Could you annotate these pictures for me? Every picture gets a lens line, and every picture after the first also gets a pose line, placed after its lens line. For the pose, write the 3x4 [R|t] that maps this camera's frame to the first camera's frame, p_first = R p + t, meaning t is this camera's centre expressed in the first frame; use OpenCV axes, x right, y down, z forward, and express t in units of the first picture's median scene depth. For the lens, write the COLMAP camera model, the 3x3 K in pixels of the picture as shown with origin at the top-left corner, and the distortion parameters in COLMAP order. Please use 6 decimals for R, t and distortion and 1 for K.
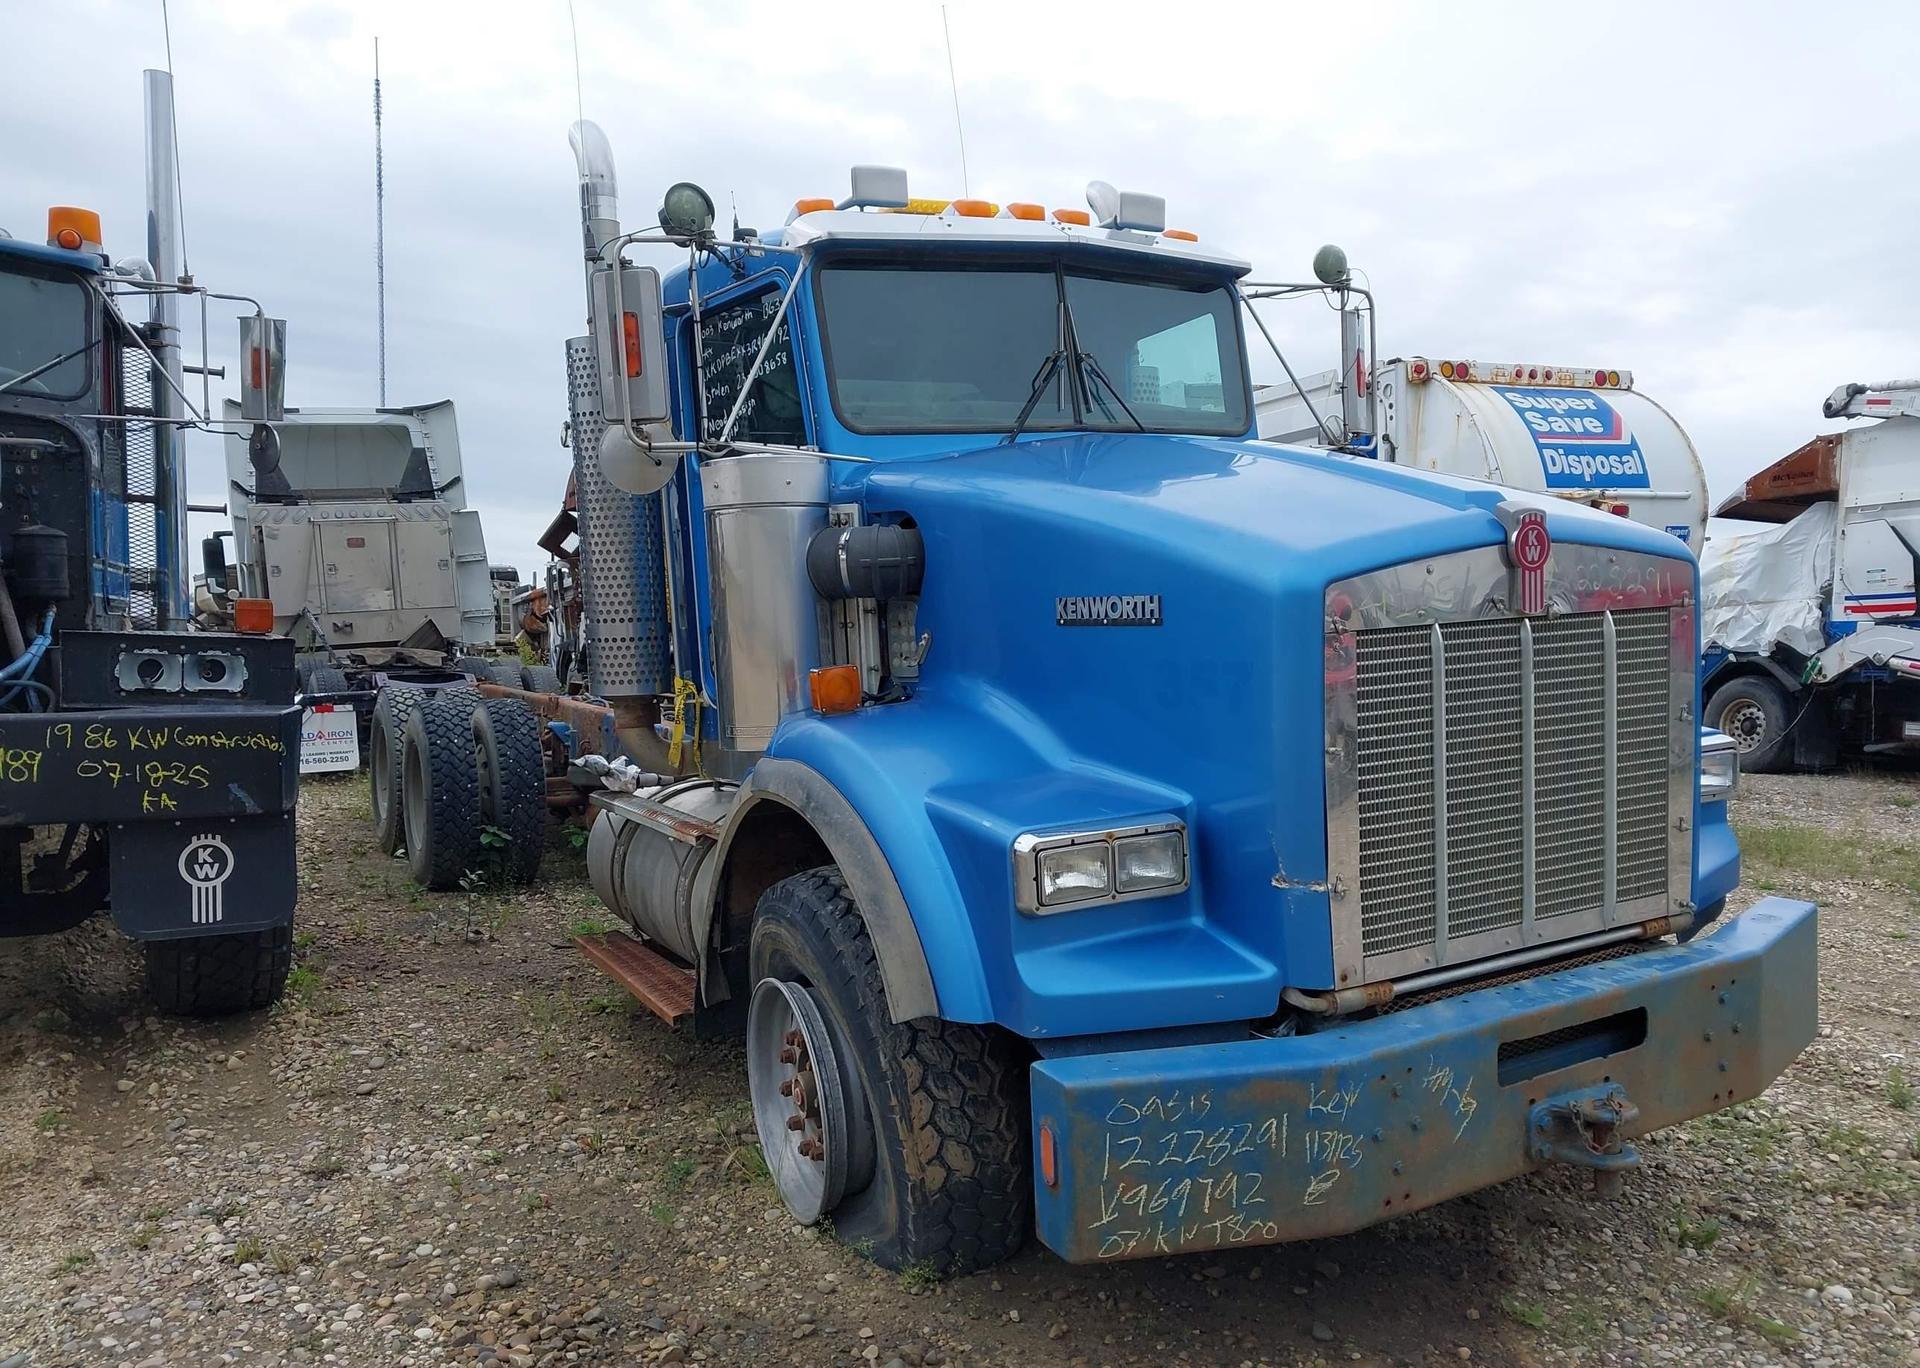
lens RADIAL K [[1499.2, 0, 973.8], [0, 1499.2, 716.4], [0, 0, 1]] dist [0.032279, -0.029120]
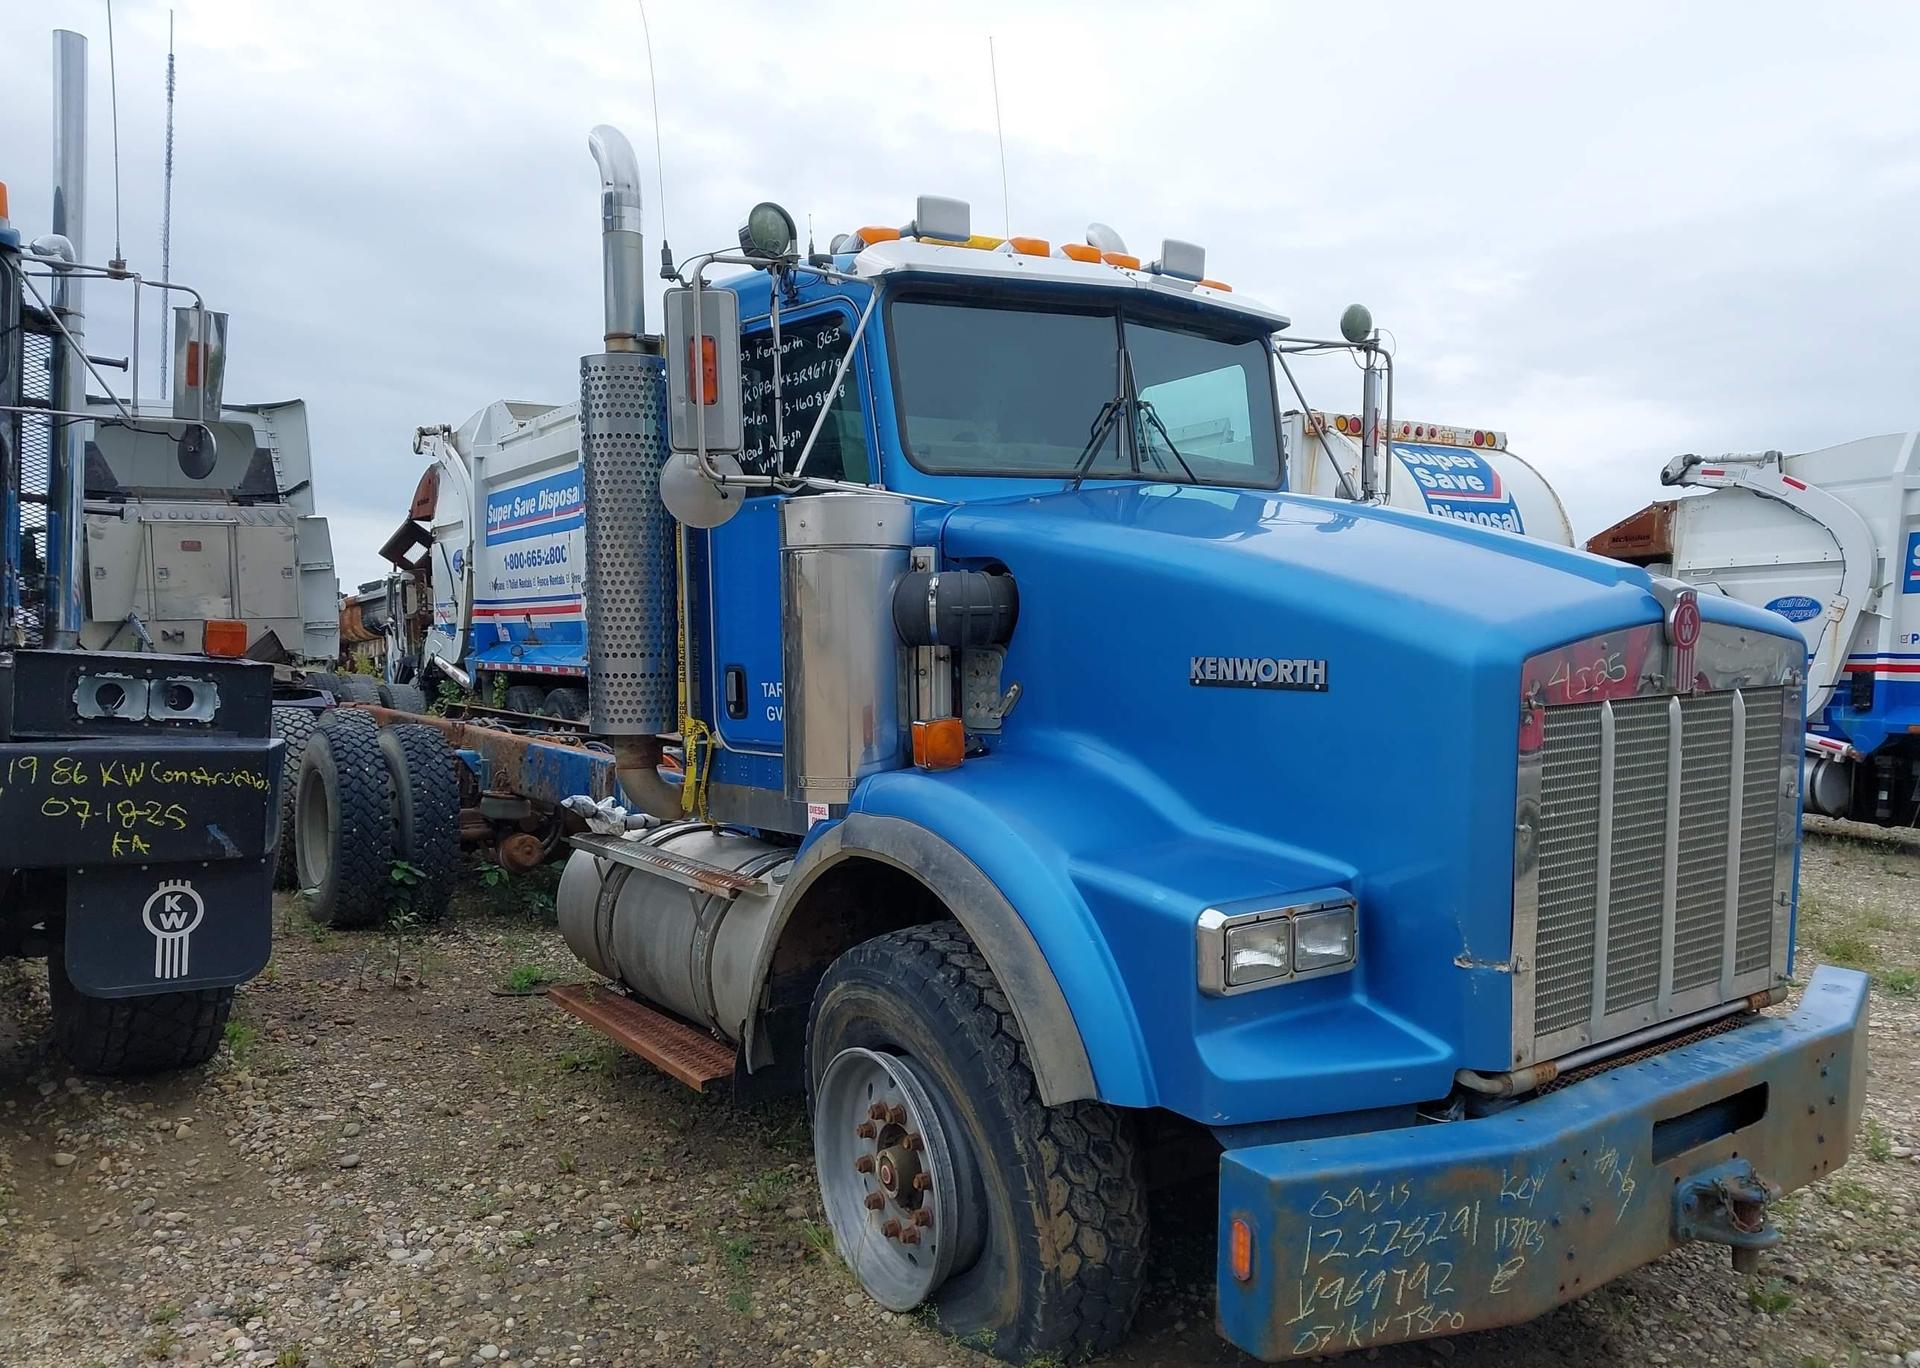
lens RADIAL K [[1499.2, 0, 973.8], [0, 1499.2, 716.4], [0, 0, 1]] dist [0.032279, -0.029120]
pose [[0.991631, 0.025796, 0.126501, -0.172393], [-0.023718, 0.999558, -0.017905, -0.016952], [-0.126907, 0.014755, 0.991805, 0.047325]]
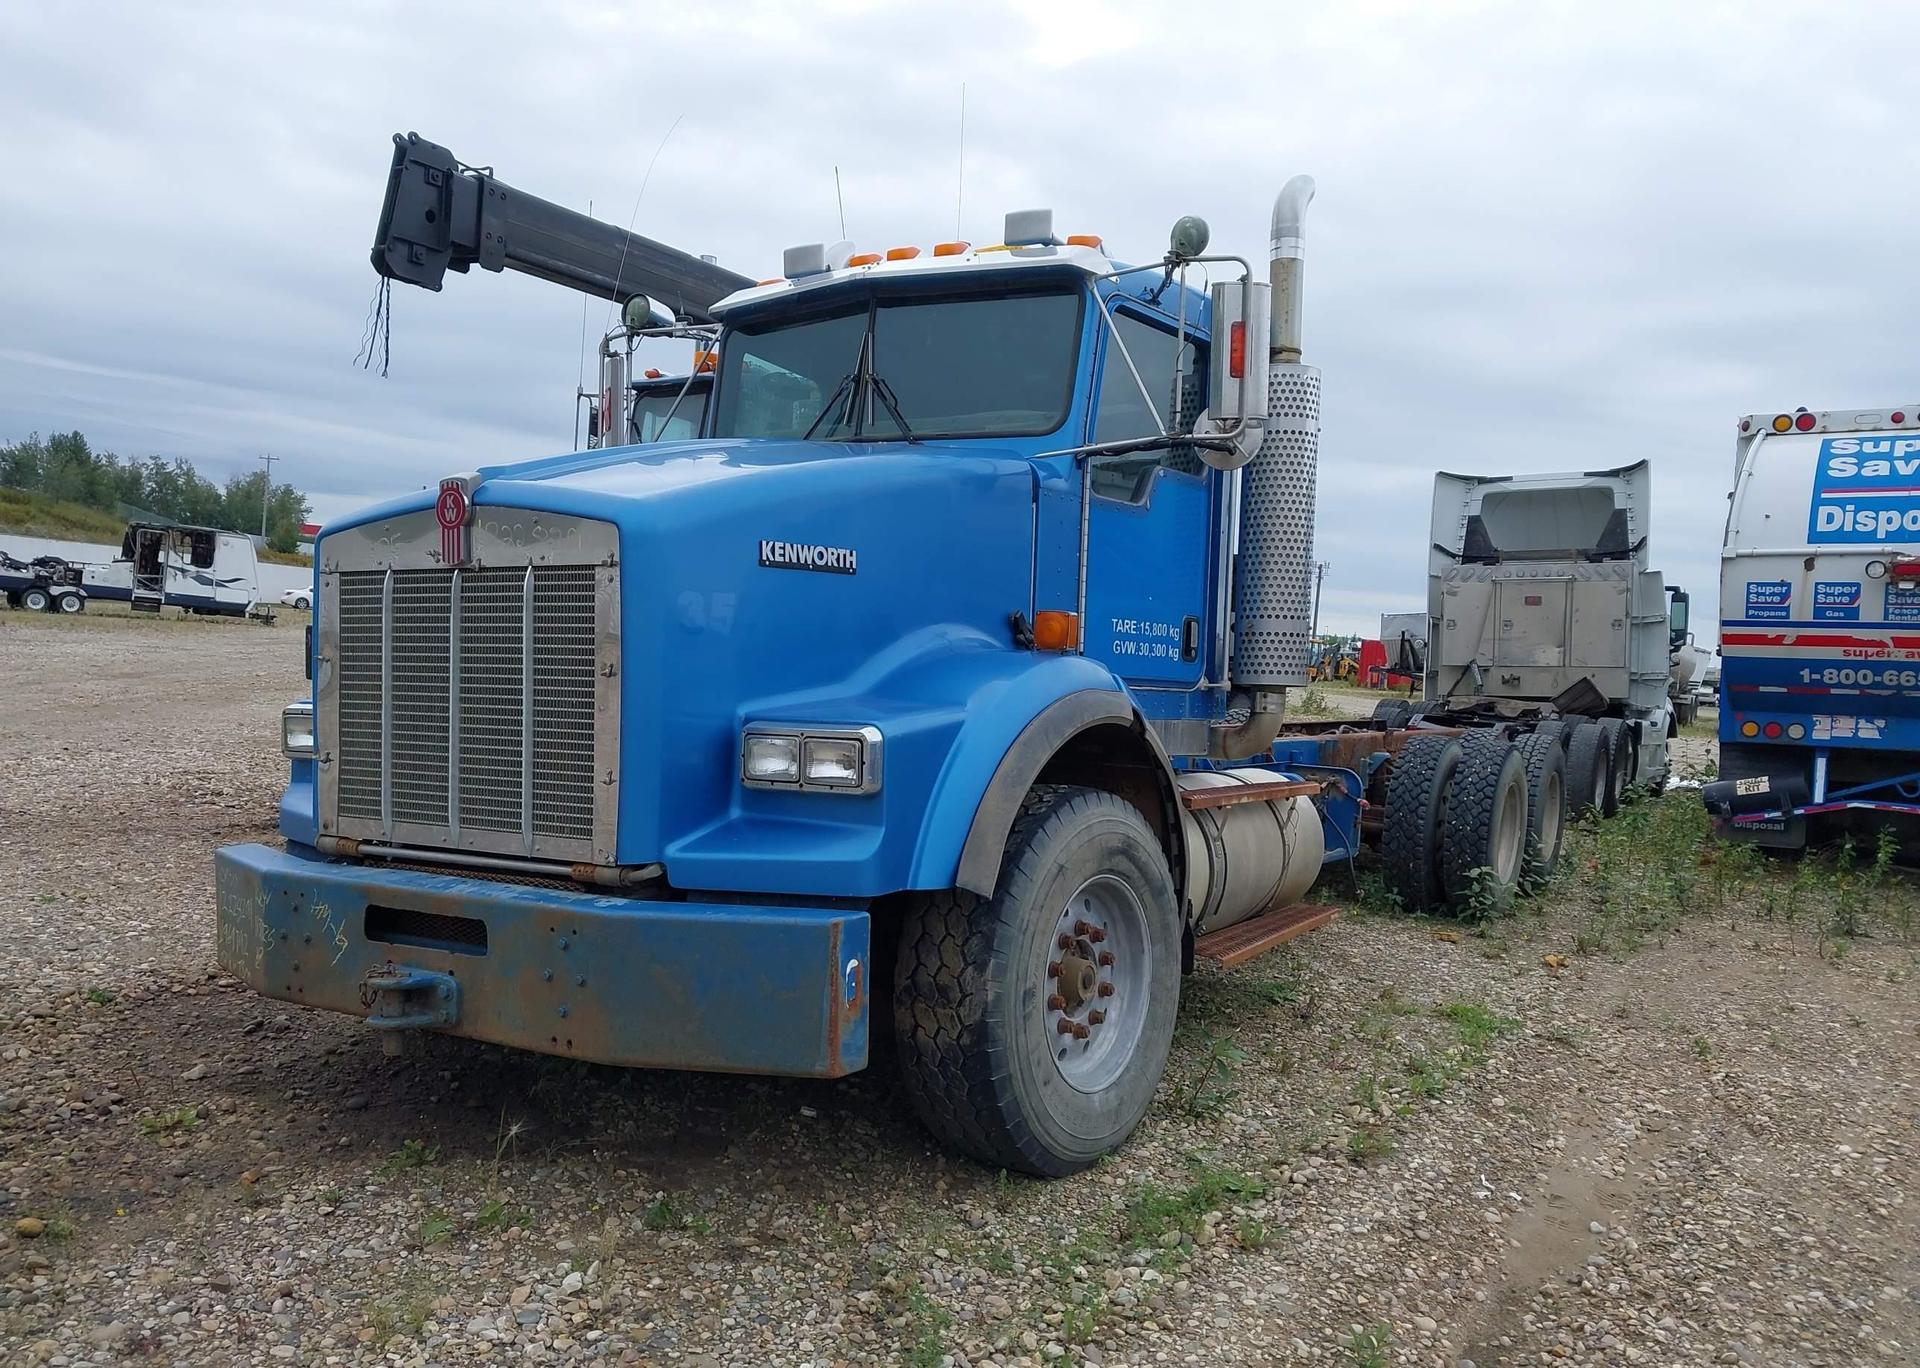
lens RADIAL K [[1499.2, 0, 973.8], [0, 1499.2, 716.4], [0, 0, 1]] dist [0.032279, -0.029120]
pose [[0.483338, 0.077308, -0.872014, 1.258479], [-0.126426, 0.991815, 0.017854, -0.018130], [0.866257, 0.101616, 0.489156, 0.607078]]
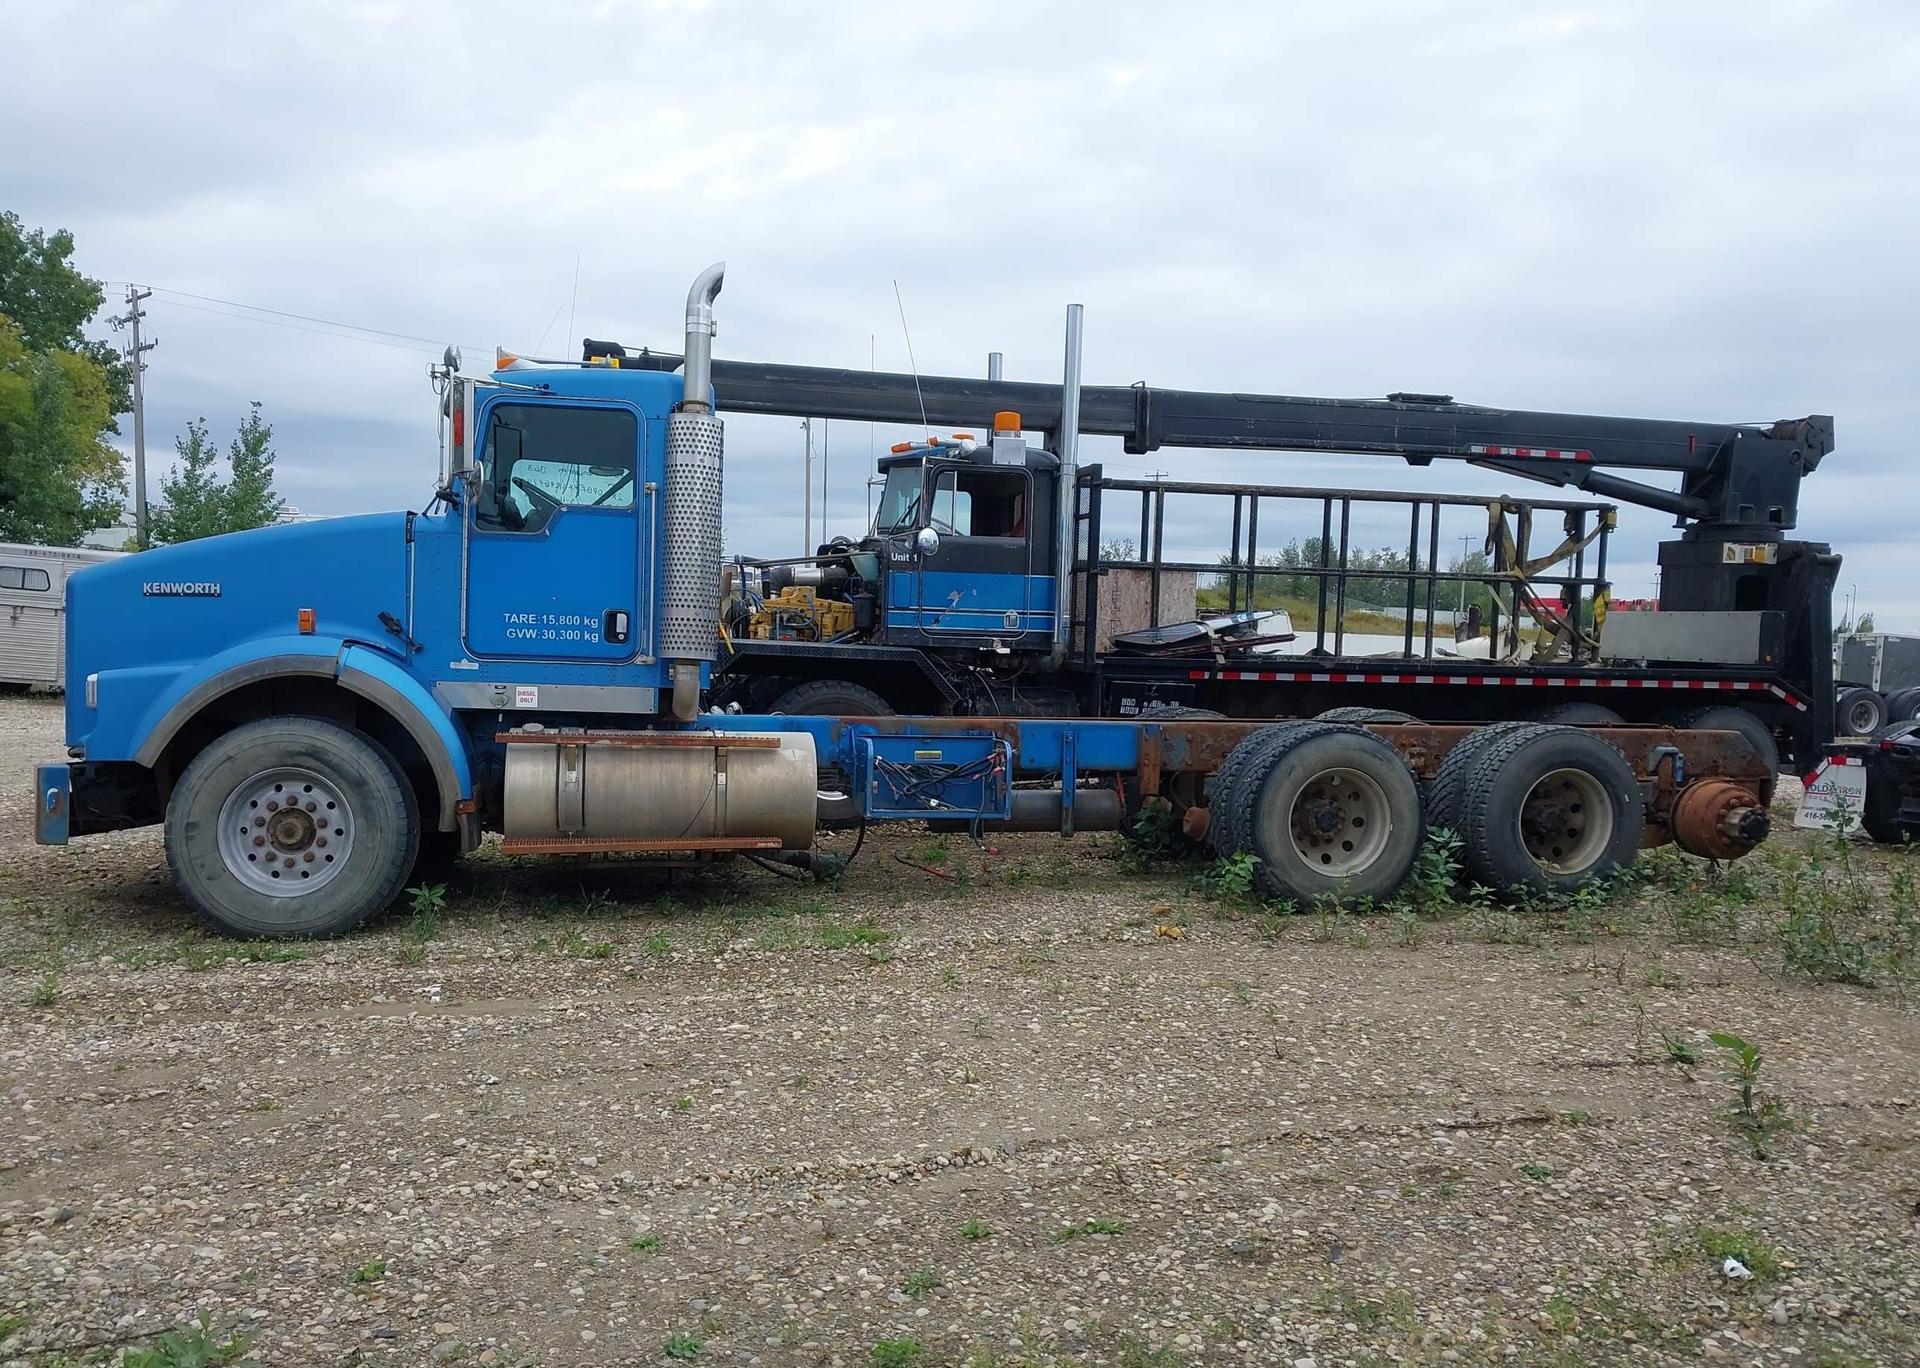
lens RADIAL K [[1558.1, 0, 1039.0], [0, 1558.1, 755.0], [0, 0, 1]] dist [-0.001037, -0.007291]
pose [[-0.291301, 0.054583, -0.955073, 1.835403], [-0.086518, 0.992776, 0.083127, -0.134324], [0.952711, 0.106846, -0.284475, 2.478722]]
